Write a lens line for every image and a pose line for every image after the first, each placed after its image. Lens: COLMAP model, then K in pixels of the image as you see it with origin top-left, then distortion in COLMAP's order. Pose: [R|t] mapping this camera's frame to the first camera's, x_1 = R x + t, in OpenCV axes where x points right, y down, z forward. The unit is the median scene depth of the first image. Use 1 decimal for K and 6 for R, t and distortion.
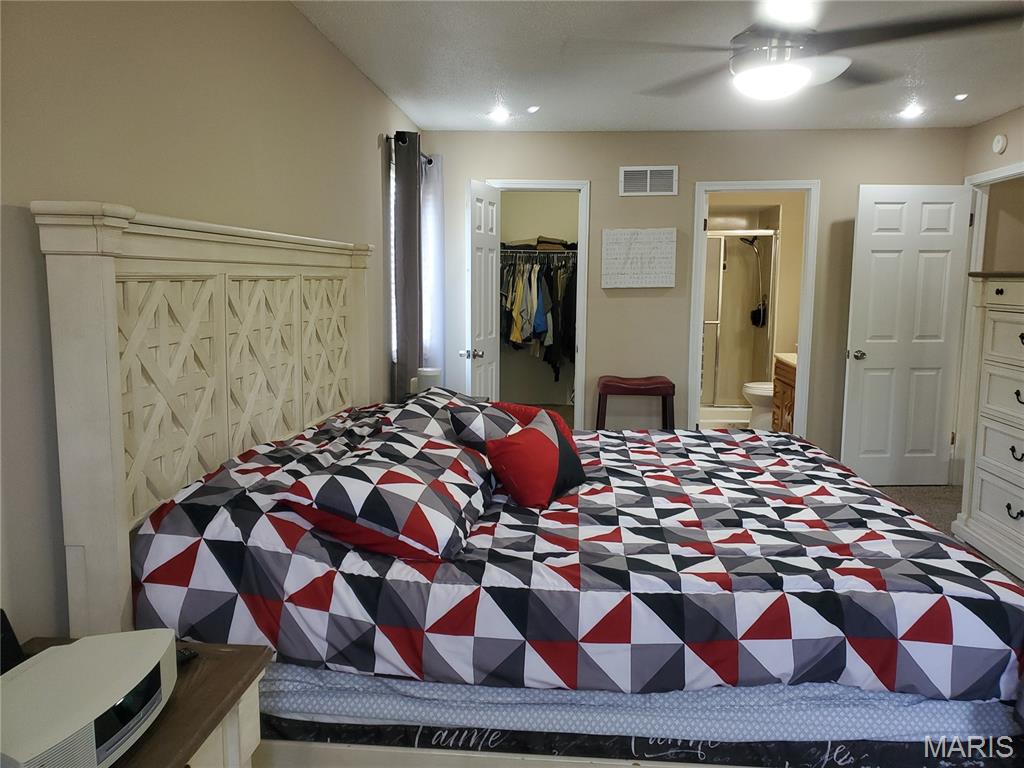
lens RADIAL K [[790.6, 0, 513.8], [0, 790.6, 382.4], [0, 0, 1]] dist [0.020372, 0.003967]
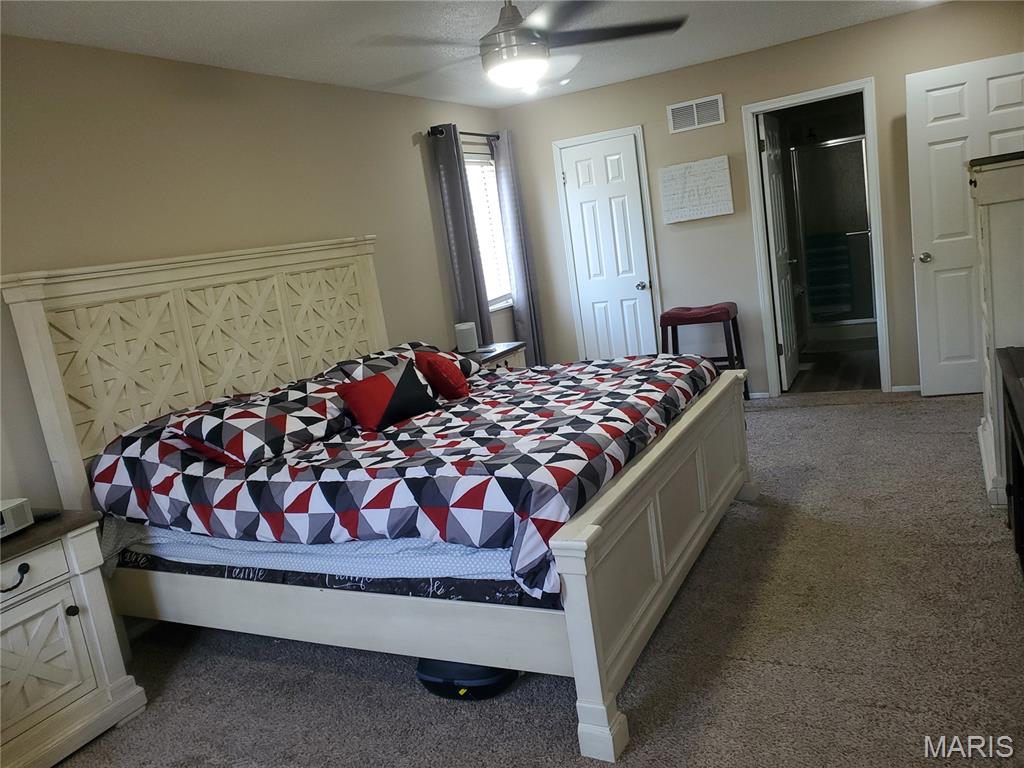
lens RADIAL K [[790.6, 0, 510.4], [0, 790.6, 379.8], [0, 0, 1]] dist [0.020372, 0.003967]
pose [[0.912306, -0.072331, -0.403070, 1.063188], [0.101927, 0.993409, 0.052434, 0.030024], [0.396621, -0.088919, 0.913666, -0.208728]]
